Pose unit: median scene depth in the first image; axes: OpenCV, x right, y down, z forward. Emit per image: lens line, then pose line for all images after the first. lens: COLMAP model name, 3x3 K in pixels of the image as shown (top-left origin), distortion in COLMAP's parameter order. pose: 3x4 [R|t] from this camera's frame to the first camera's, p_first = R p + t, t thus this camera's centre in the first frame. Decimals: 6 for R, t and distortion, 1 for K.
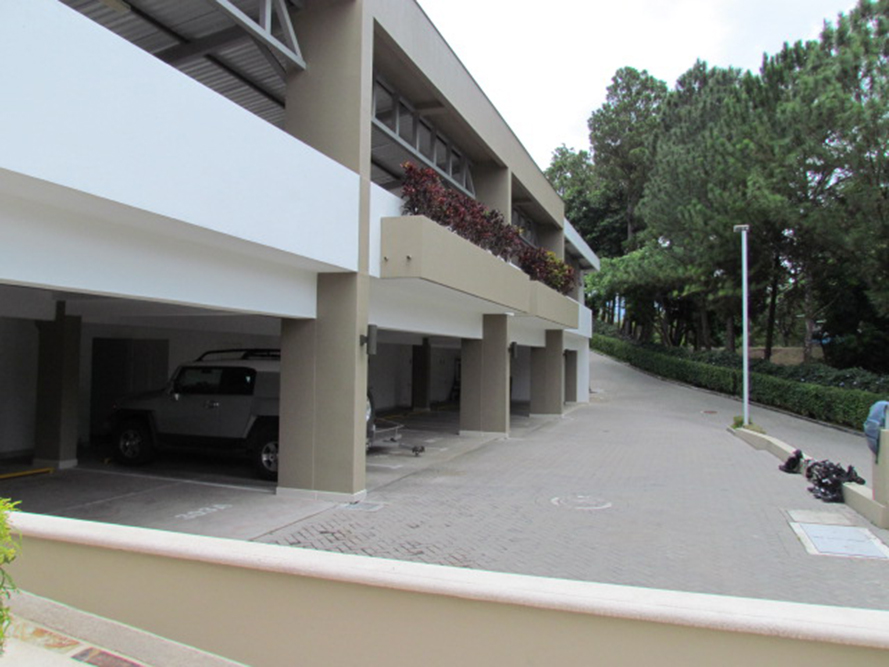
lens RADIAL K [[702.1, 0, 444.5], [0, 702.1, 333.5], [0, 0, 1]] dist [-0.003798, -0.001487]
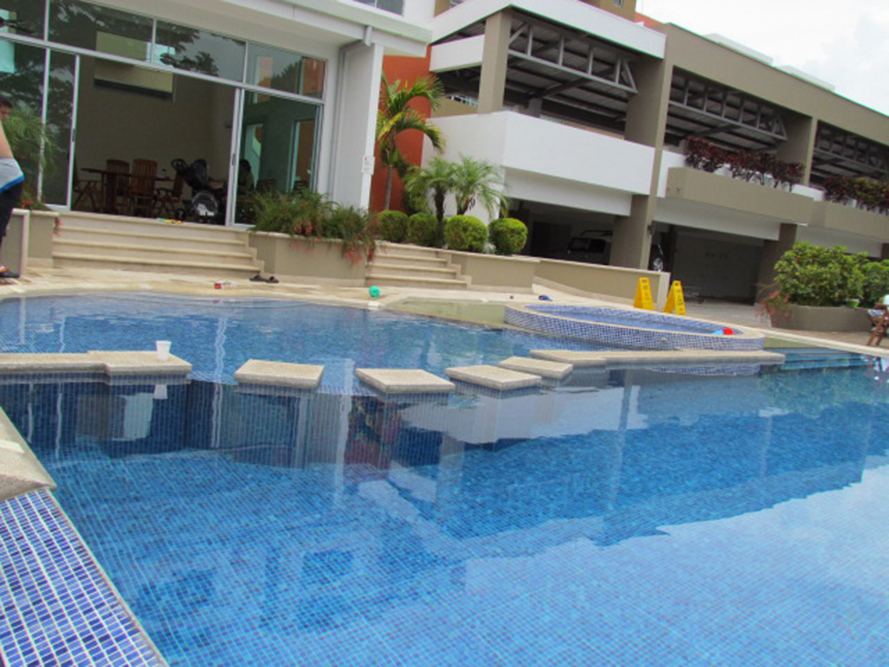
lens RADIAL K [[805.6, 0, 444.5], [0, 805.6, 333.5], [0, 0, 1]] dist [-0.003954, -0.002432]
pose [[0.838496, 0.116313, -0.532350, 0.683308], [-0.061047, 0.990854, 0.120337, 0.070479], [0.541478, -0.068404, 0.837928, -1.369238]]
